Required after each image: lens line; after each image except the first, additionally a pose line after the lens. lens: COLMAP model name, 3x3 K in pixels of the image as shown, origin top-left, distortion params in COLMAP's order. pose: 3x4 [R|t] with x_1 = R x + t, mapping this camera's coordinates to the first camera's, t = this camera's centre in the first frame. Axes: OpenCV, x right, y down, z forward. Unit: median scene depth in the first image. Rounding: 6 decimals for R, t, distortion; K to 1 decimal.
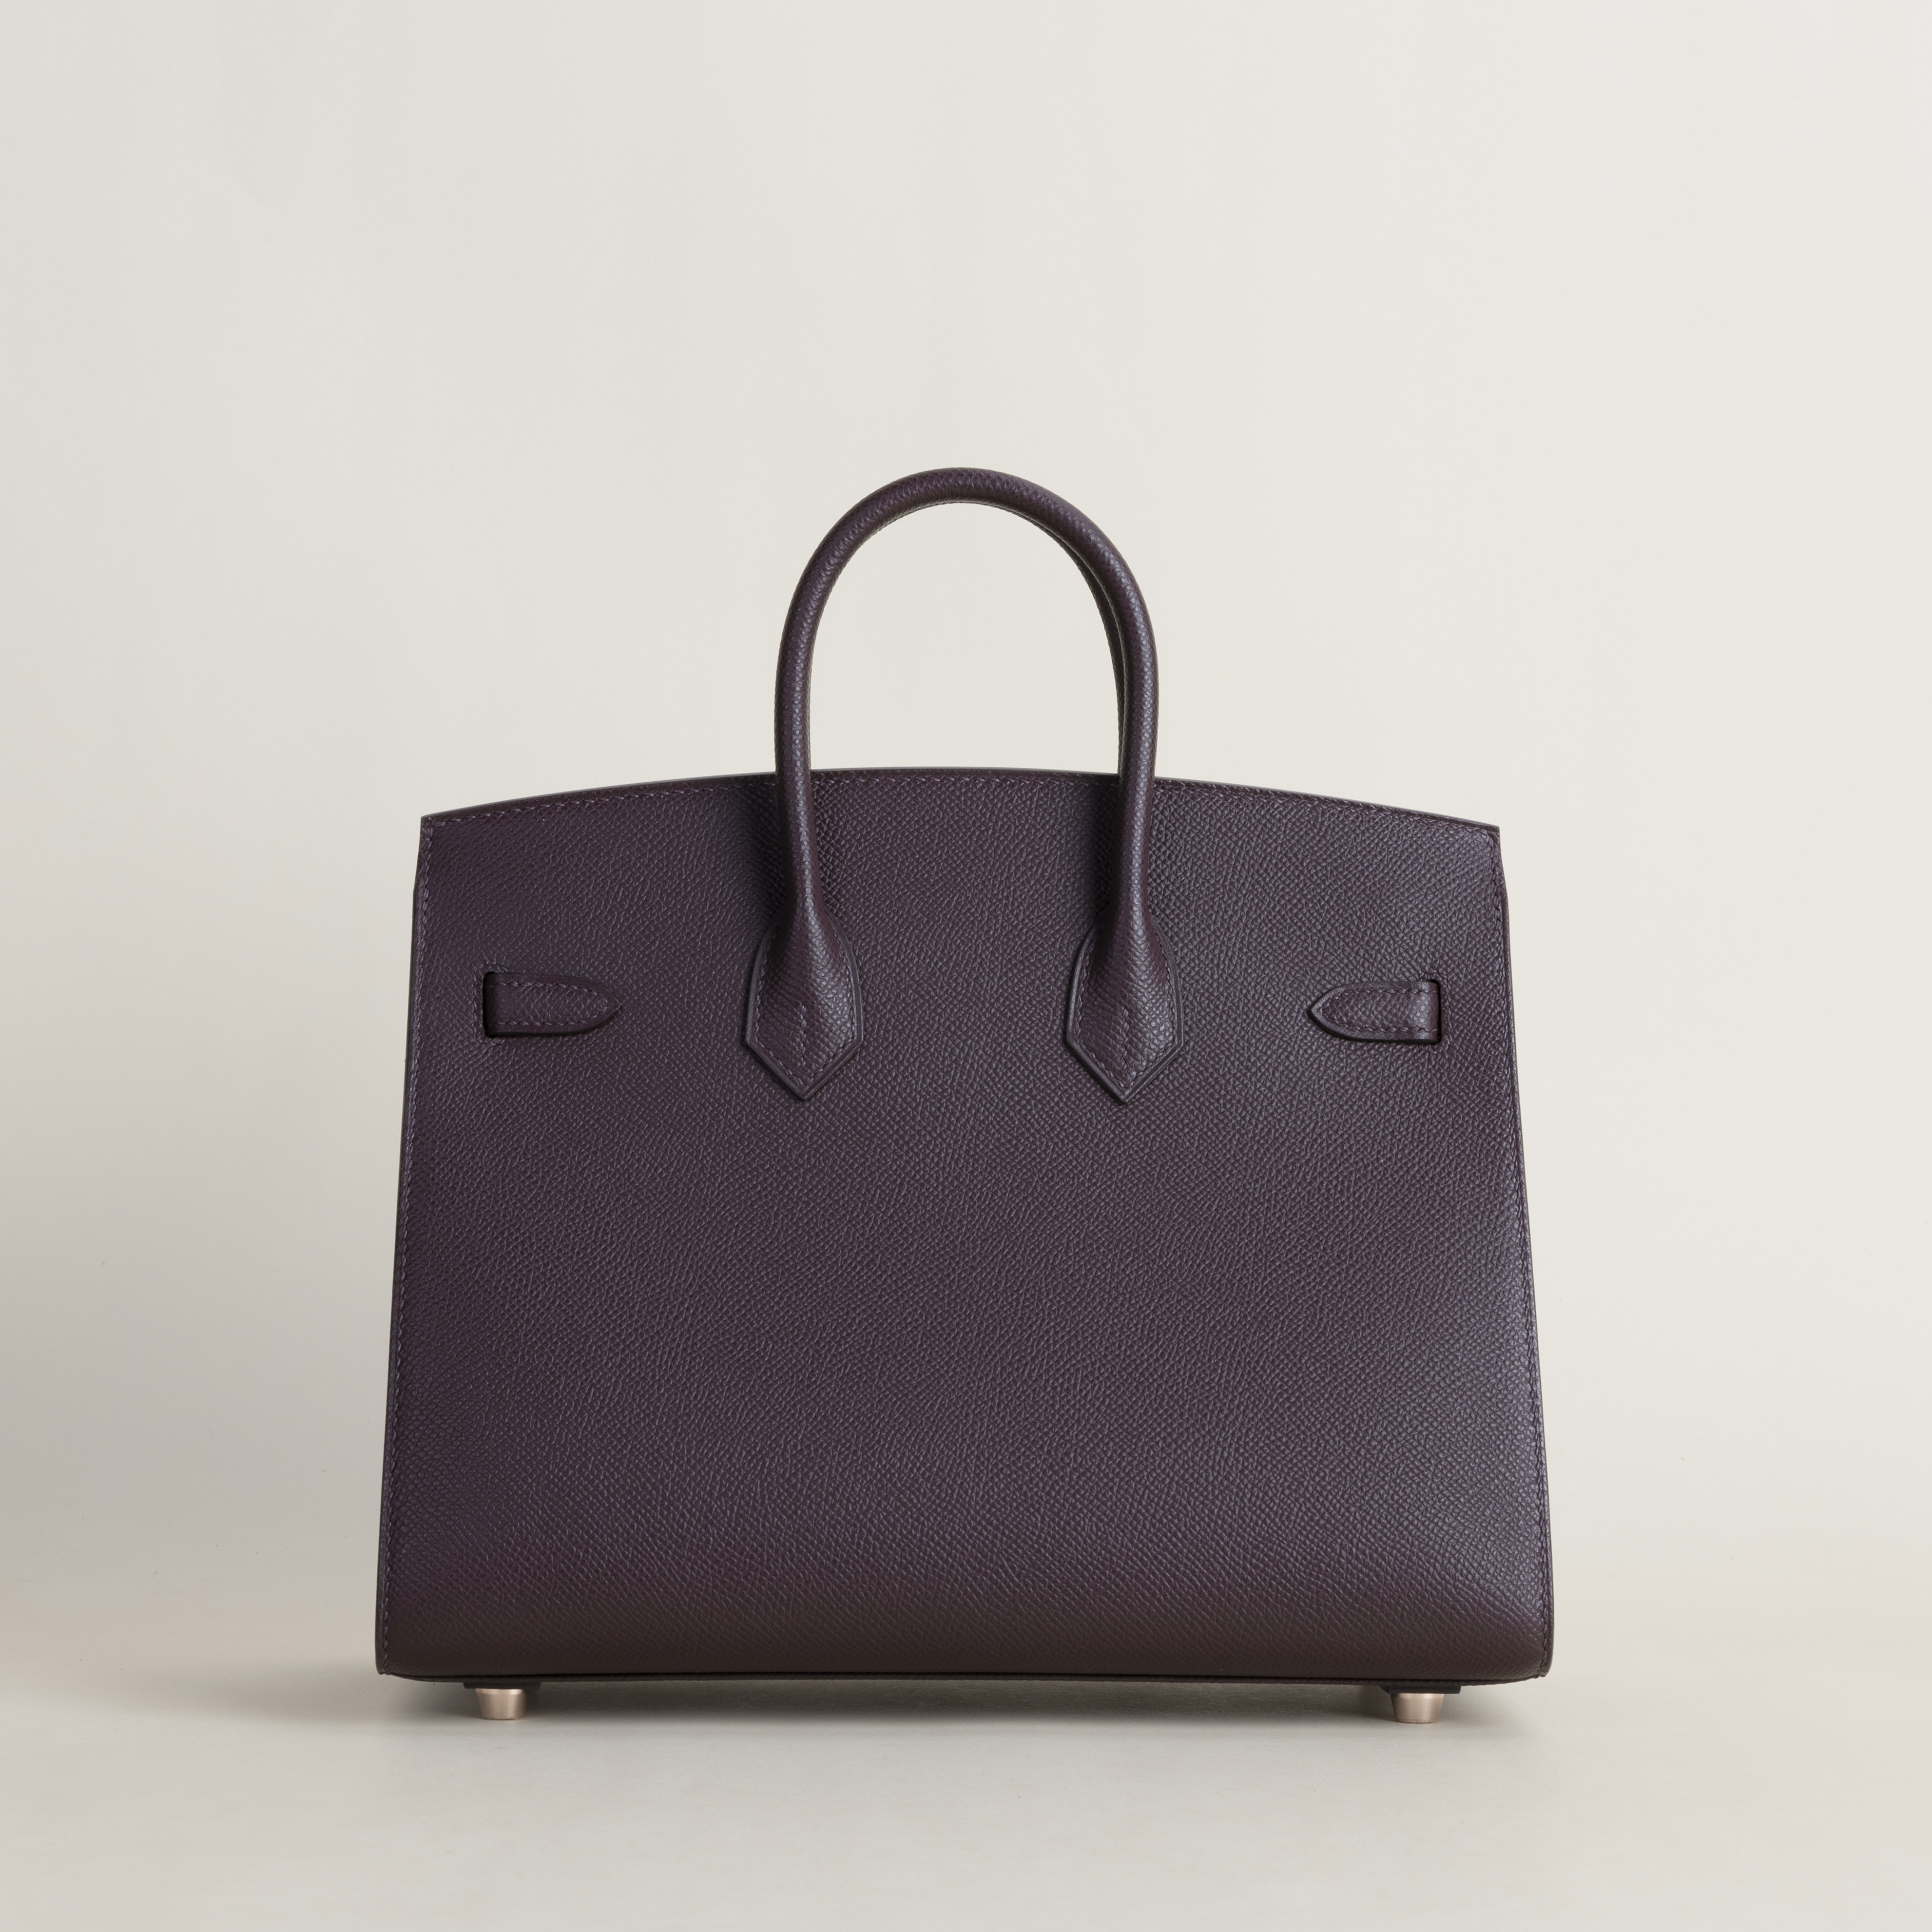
lens RADIAL K [[7409.3, 0, 967.0], [0, 7409.3, 965.7], [0, 0, 1]] dist [0.095193, 0.000000]
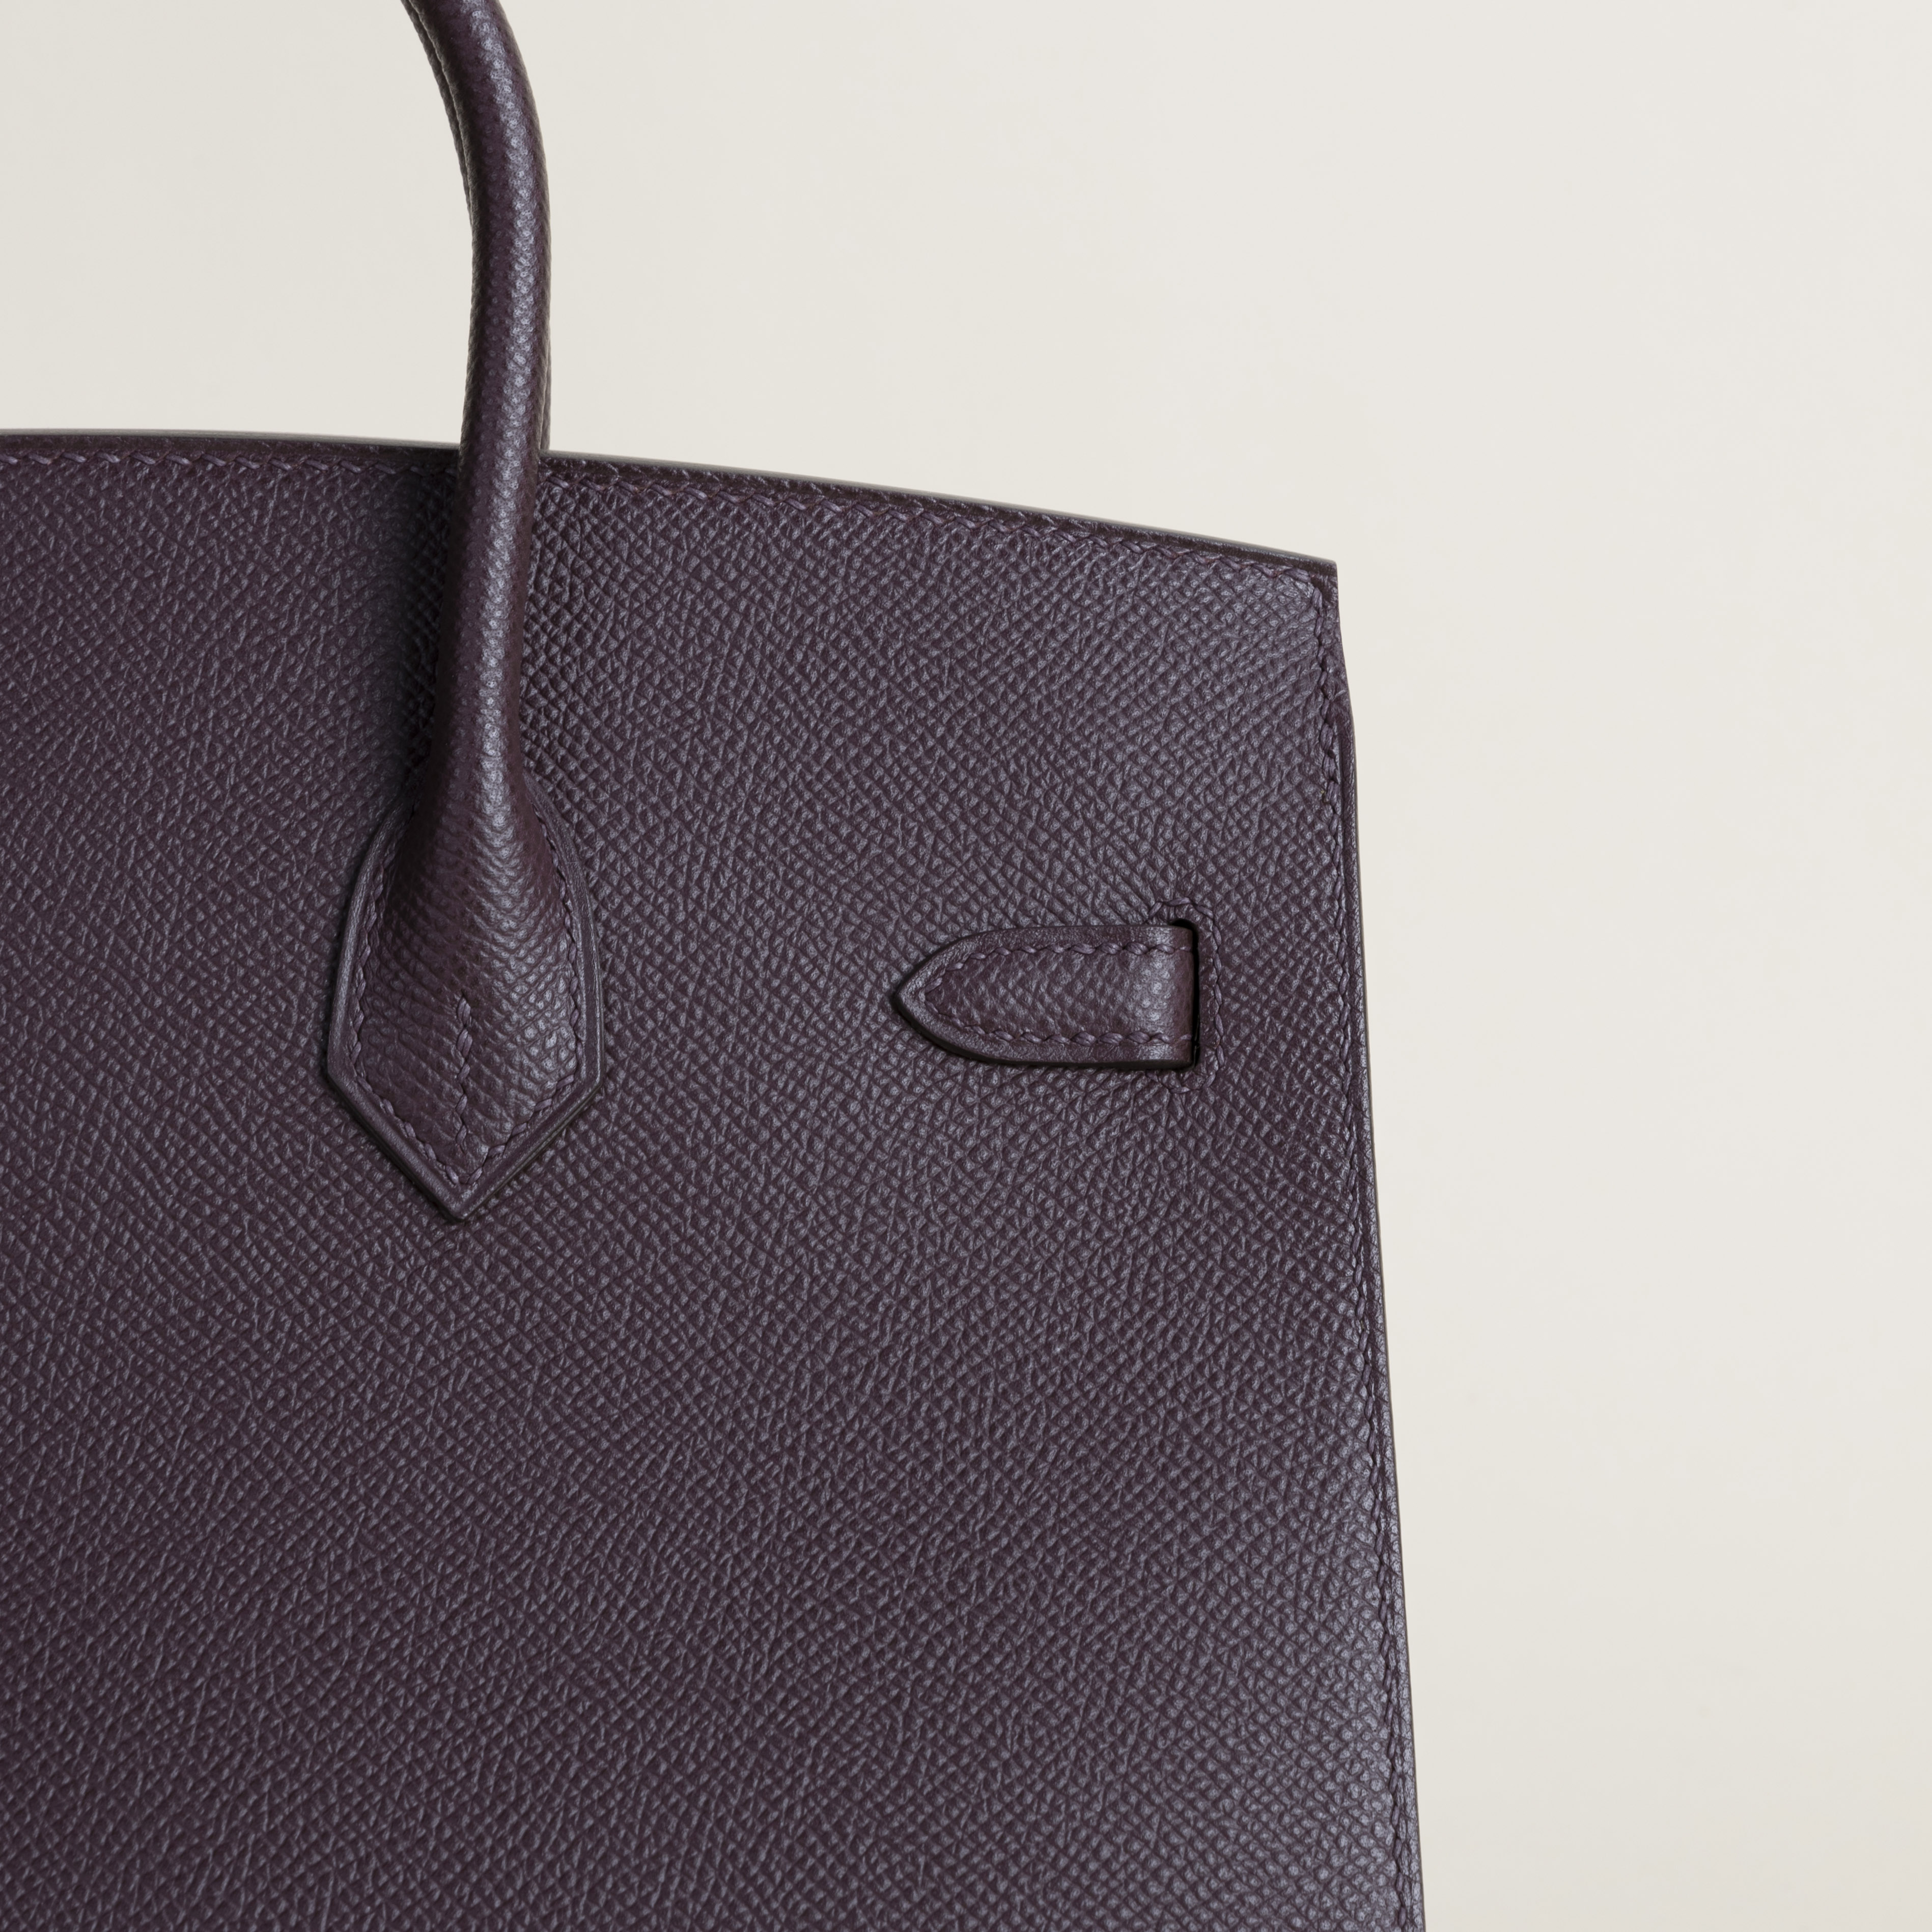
lens RADIAL K [[7409.3, 0, 963.6], [0, 7409.3, 966.6], [0, 0, 1]] dist [0.095193, 0.000000]
pose [[0.999965, -0.001318, 0.008231, 0.046741], [0.000739, 0.997551, 0.069941, -0.026099], [-0.008303, -0.069932, 0.997517, 0.568020]]
